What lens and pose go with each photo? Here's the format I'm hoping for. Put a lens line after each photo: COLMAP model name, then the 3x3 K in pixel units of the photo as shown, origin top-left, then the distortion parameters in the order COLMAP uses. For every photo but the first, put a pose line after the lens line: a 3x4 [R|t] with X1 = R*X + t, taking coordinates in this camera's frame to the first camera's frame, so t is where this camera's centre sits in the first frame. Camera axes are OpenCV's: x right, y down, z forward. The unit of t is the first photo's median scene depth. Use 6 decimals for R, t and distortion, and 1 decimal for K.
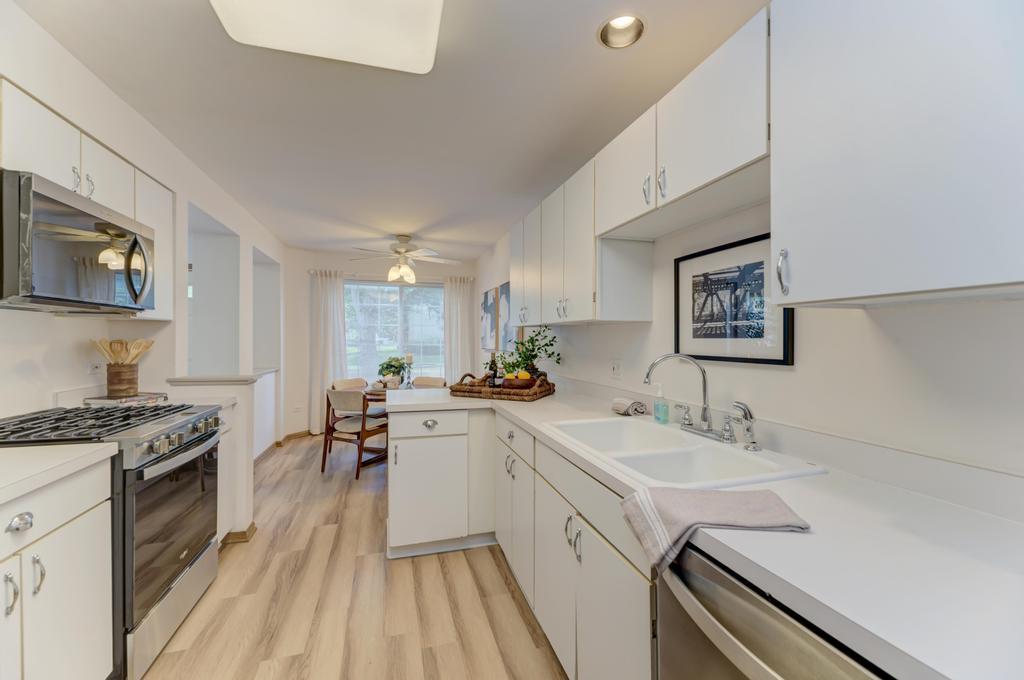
lens RADIAL K [[421.2, 0, 512.0], [0, 421.2, 340.0], [0, 0, 1]] dist [0.001849, -0.000008]
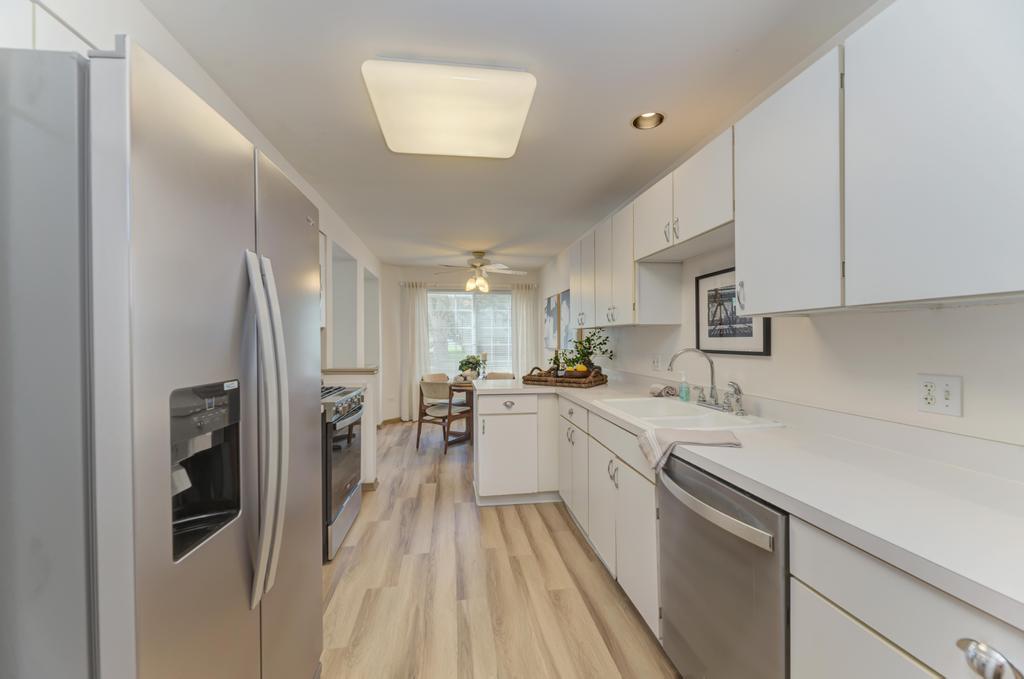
lens RADIAL K [[421.2, 0, 512.0], [0, 421.2, 339.5], [0, 0, 1]] dist [0.001849, -0.000008]
pose [[0.989466, -0.006997, -0.144599, 0.007319], [0.006637, 0.999974, -0.002978, 0.002123], [0.144616, 0.001987, 0.989486, -0.335762]]
